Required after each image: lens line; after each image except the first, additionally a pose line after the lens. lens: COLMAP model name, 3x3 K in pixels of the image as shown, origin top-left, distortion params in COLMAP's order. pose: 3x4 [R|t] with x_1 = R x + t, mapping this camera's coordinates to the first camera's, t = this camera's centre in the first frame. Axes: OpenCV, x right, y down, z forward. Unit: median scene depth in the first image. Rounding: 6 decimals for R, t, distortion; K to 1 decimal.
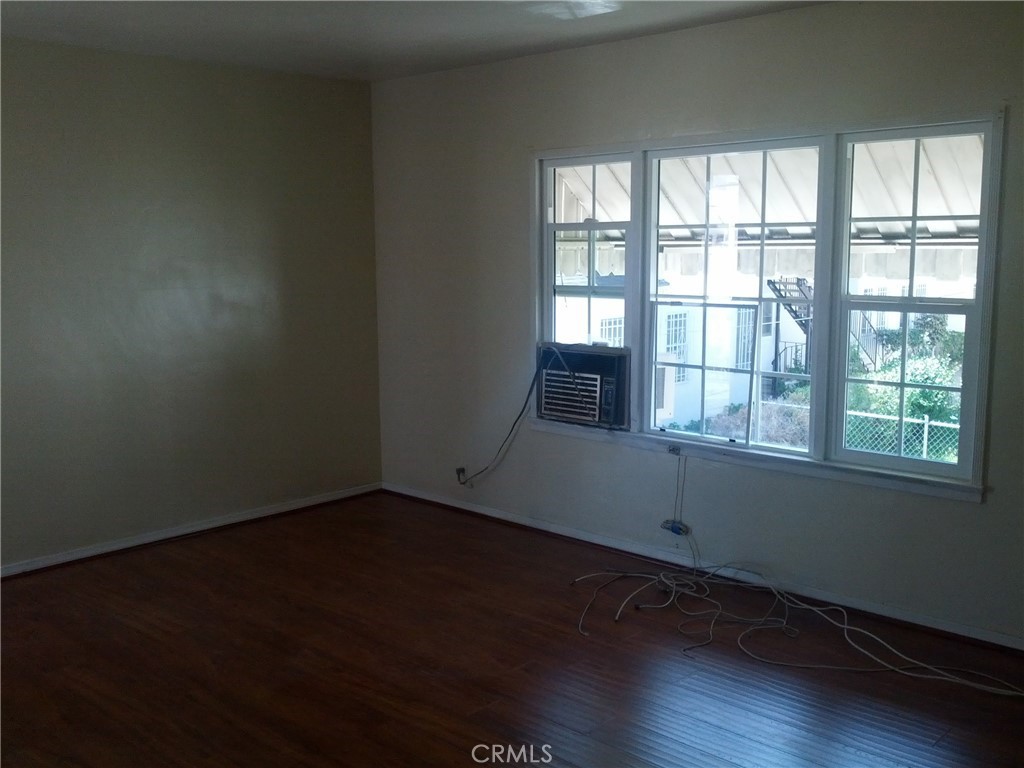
lens RADIAL K [[993.7, 0, 512.0], [0, 993.7, 384.0], [0, 0, 1]] dist [0.145591, -0.508113]
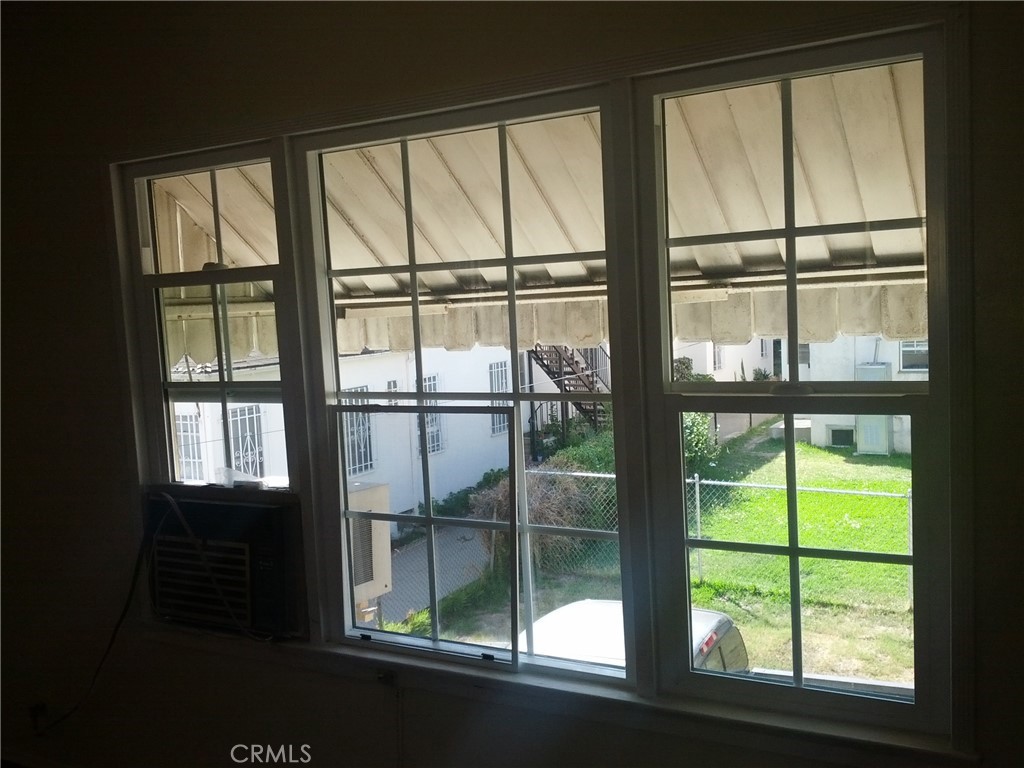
lens RADIAL K [[995.1, 0, 512.3], [0, 995.1, 416.8], [0, 0, 1]] dist [0.139667, -0.002915]
pose [[0.968597, -0.075631, 0.236855, 0.102920], [0.081731, 0.996526, -0.016028, -0.057783], [-0.234820, 0.034883, 0.971413, 0.418787]]
